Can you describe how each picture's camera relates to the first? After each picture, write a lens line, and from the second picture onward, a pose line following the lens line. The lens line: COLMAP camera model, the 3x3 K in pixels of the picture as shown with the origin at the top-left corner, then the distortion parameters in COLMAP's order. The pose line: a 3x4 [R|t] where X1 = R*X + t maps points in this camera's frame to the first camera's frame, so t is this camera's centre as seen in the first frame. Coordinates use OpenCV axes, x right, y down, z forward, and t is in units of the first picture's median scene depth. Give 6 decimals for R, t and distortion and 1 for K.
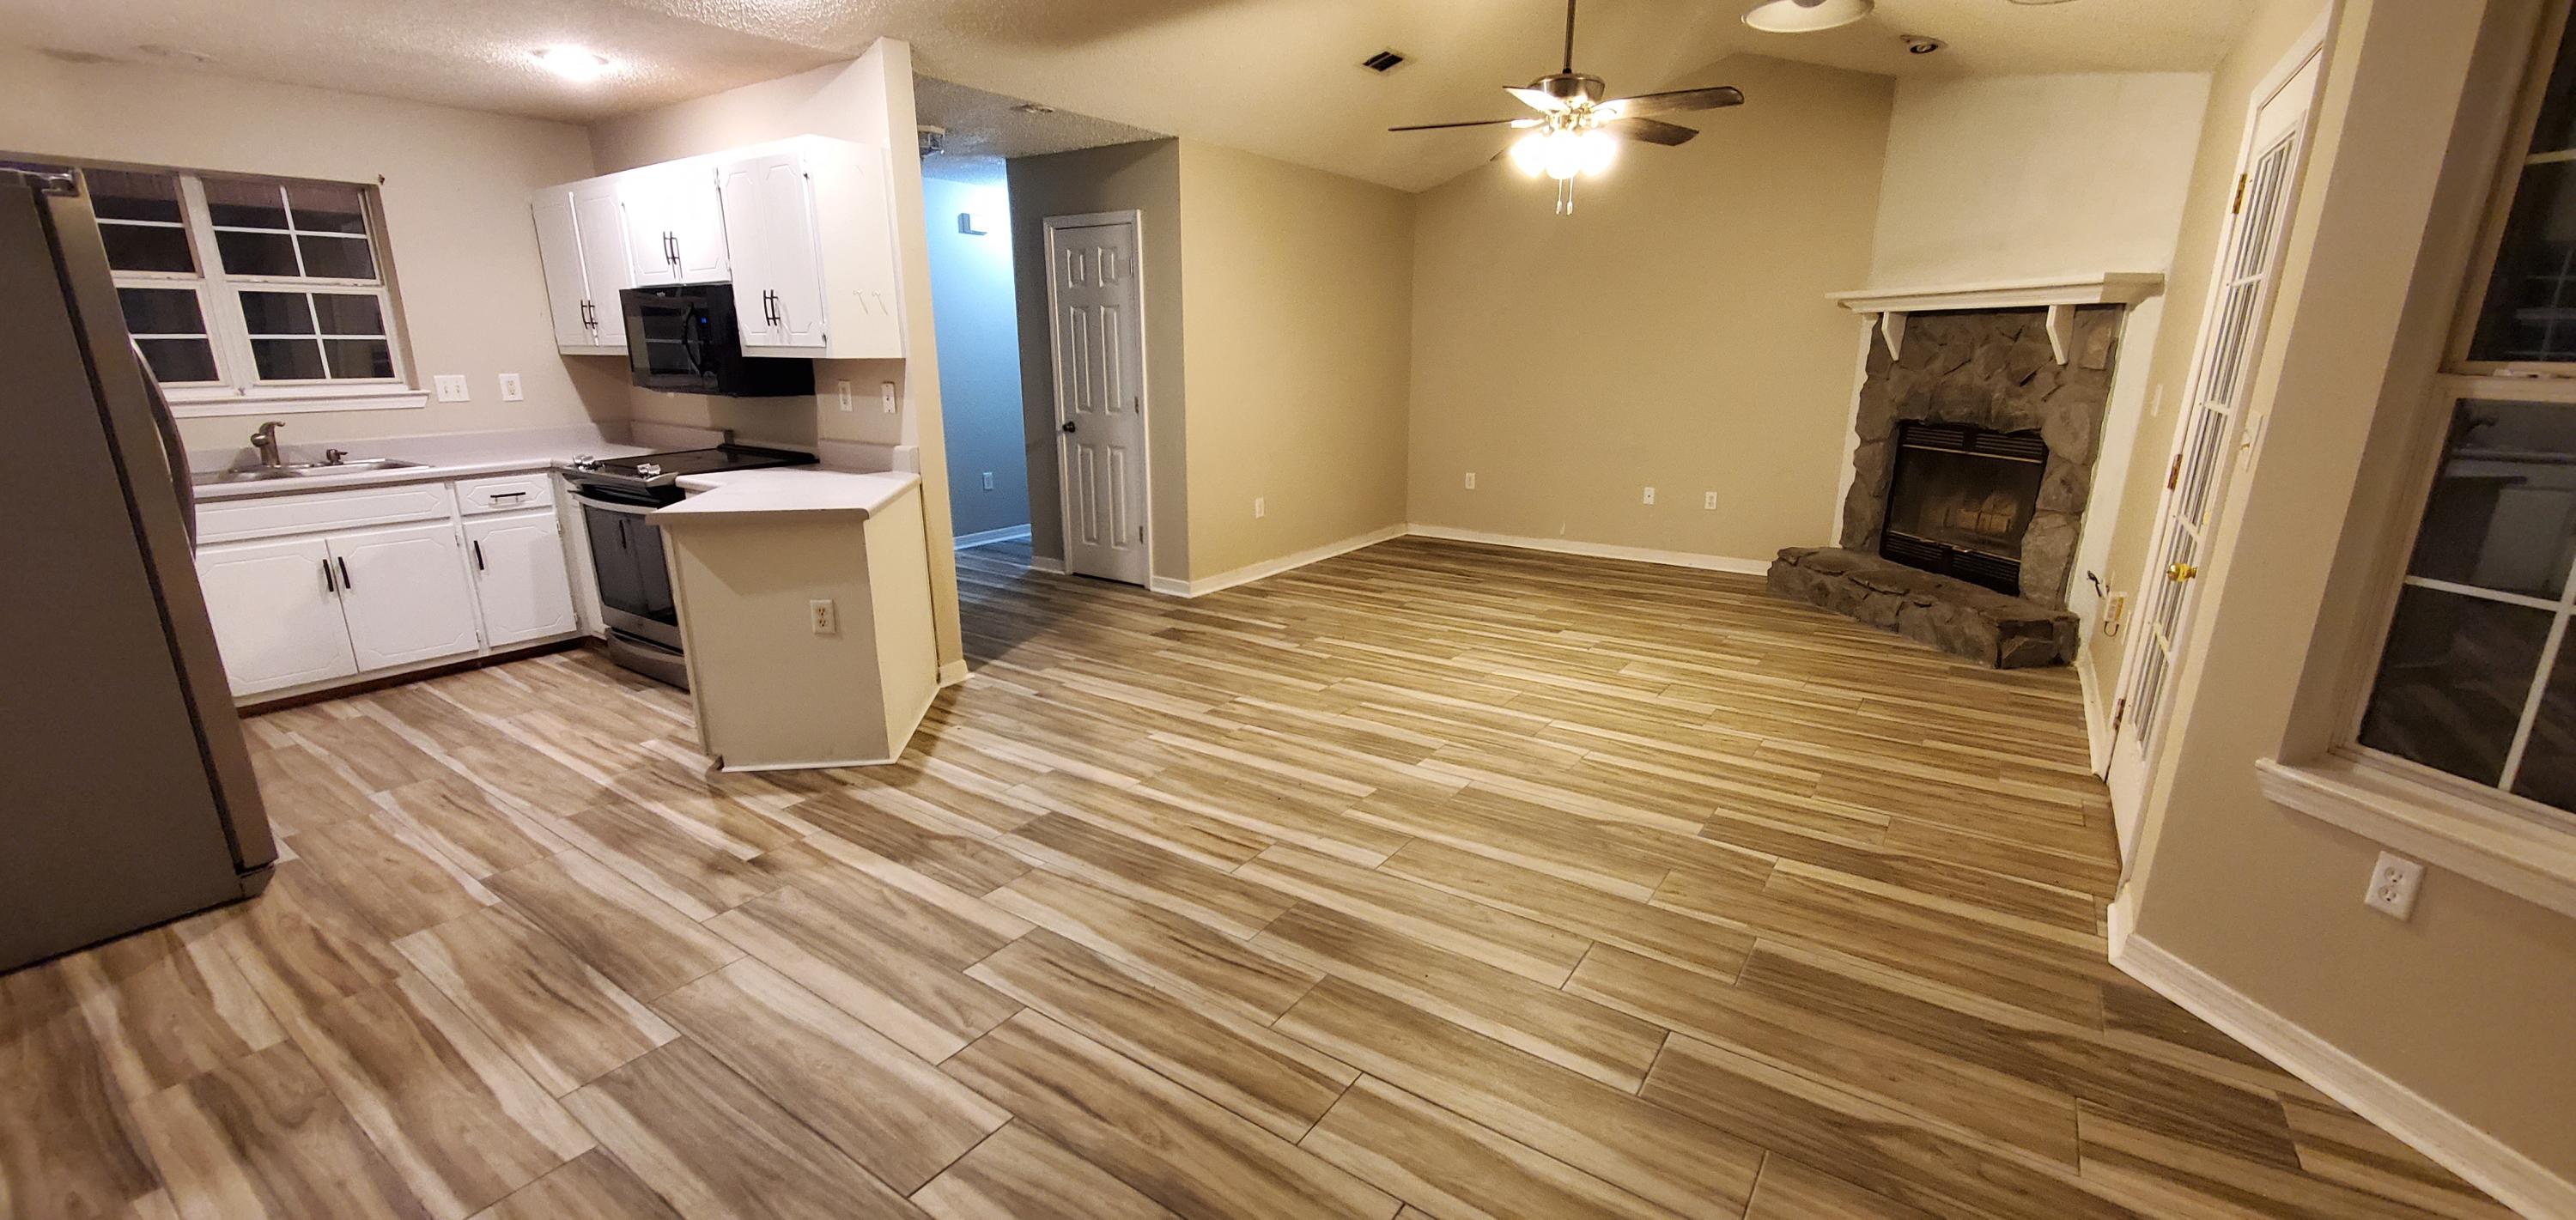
lens RADIAL K [[1029.1, 0, 1300.0], [0, 1029.1, 631.7], [0, 0, 1]] dist [-0.002424, -0.000896]
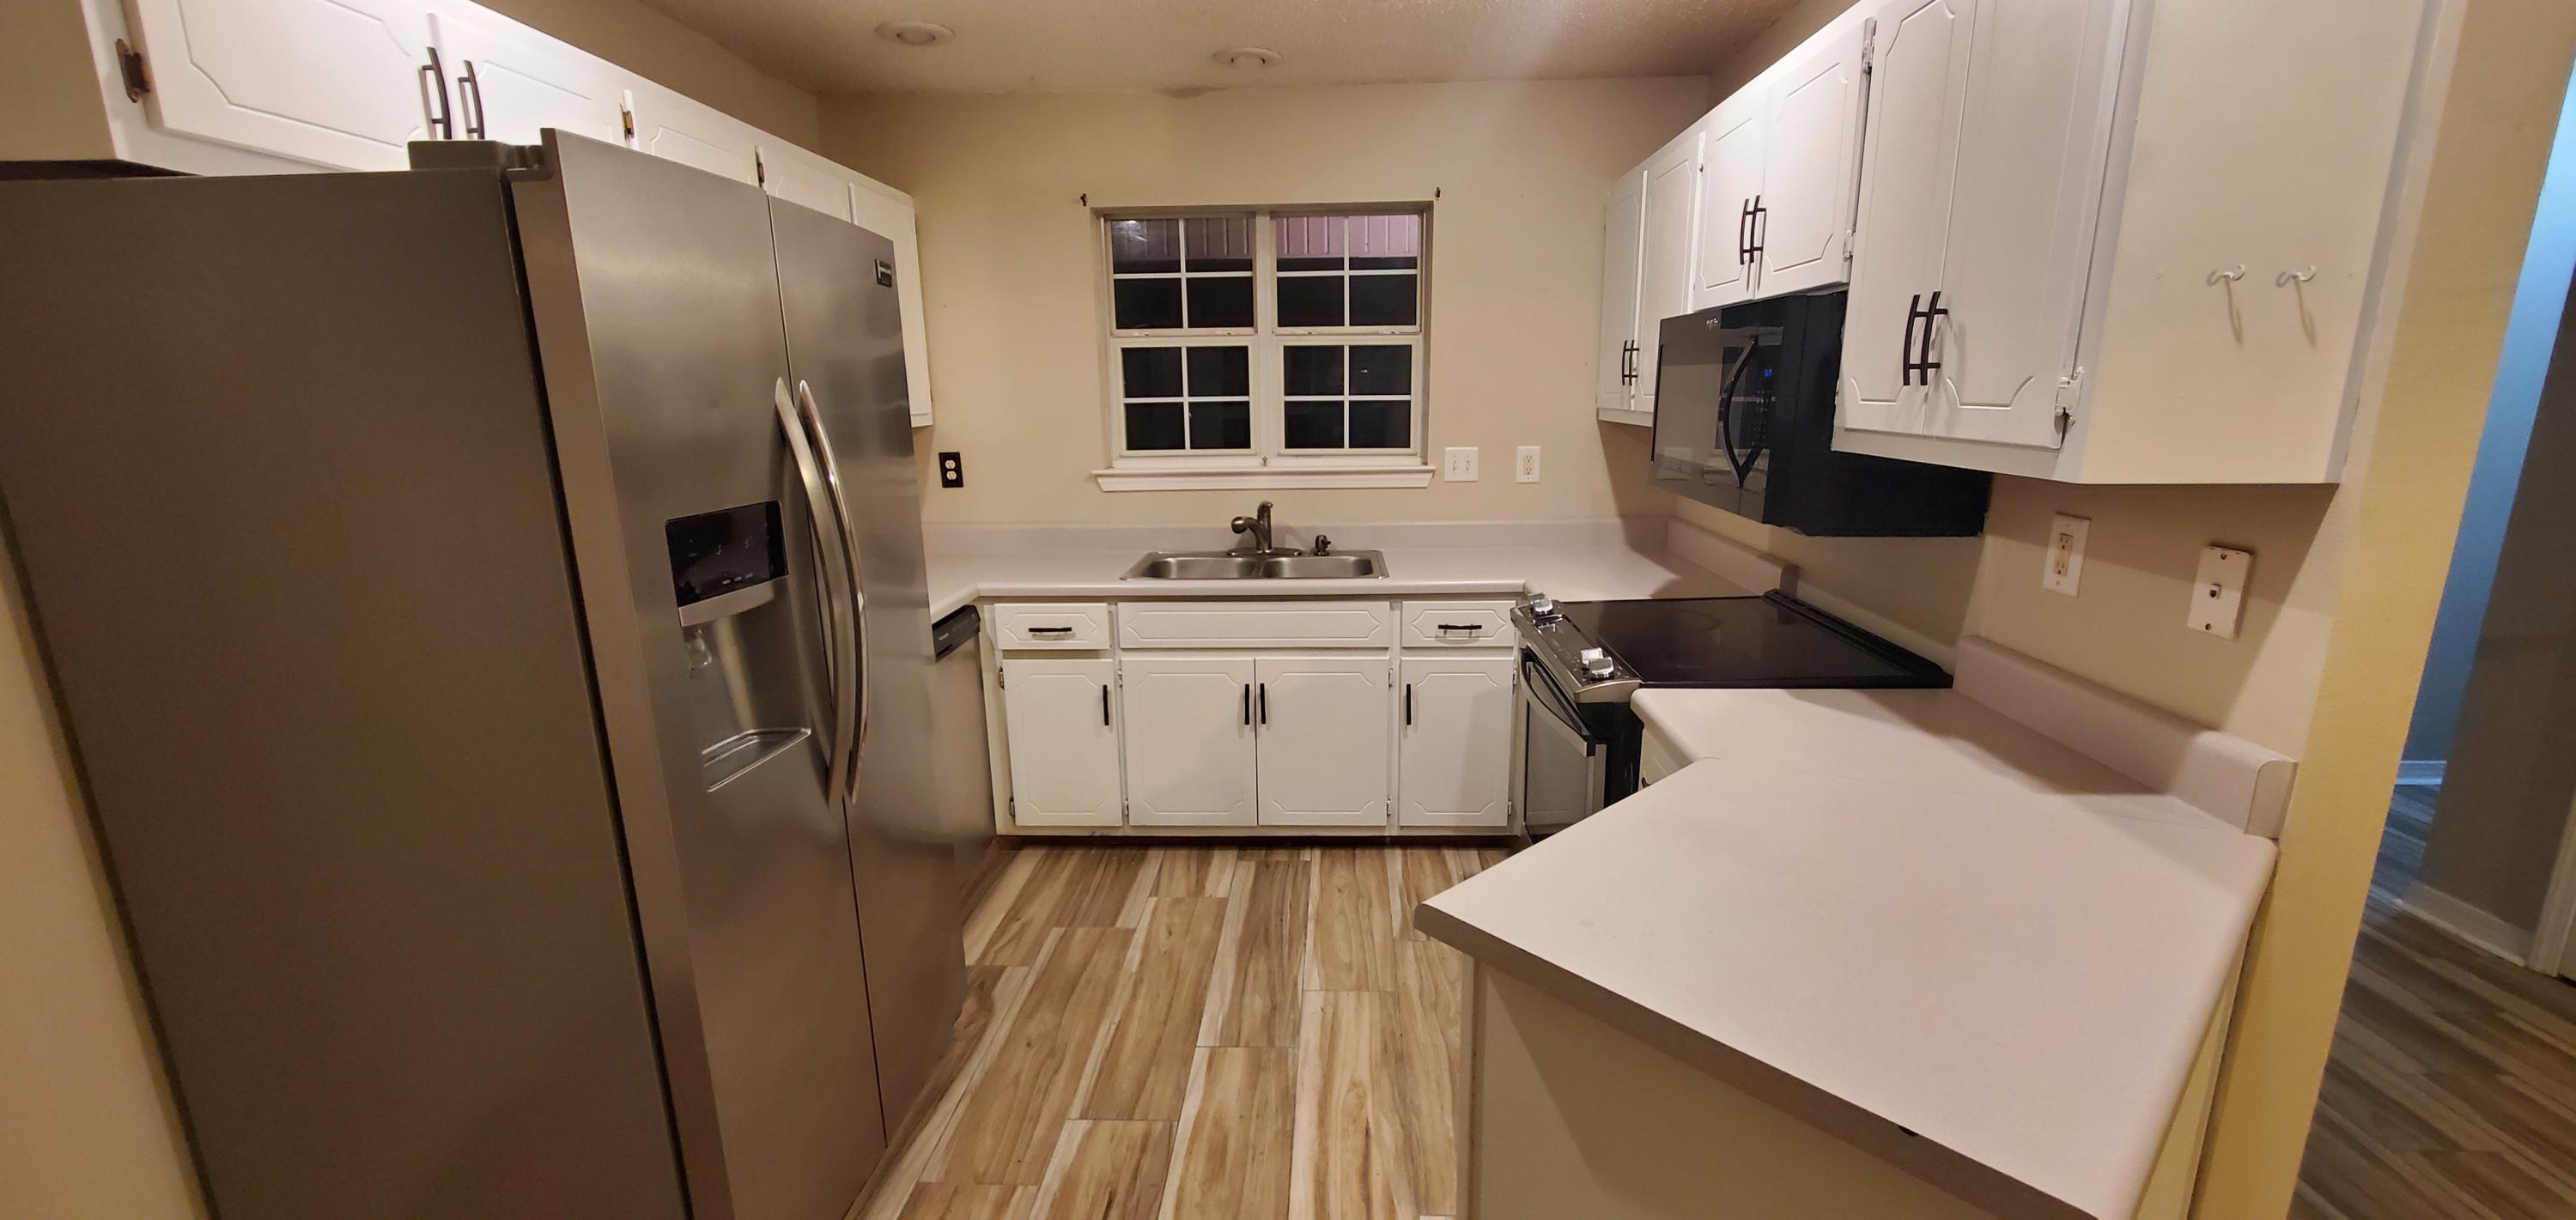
lens RADIAL K [[1029.1, 0, 1298.9], [0, 1029.1, 630.1], [0, 0, 1]] dist [-0.002424, -0.000896]
pose [[0.538987, 0.187271, -0.821232, -0.273874], [-0.213921, 0.973439, 0.081581, -0.171749], [0.814697, 0.131708, 0.564732, 0.546959]]
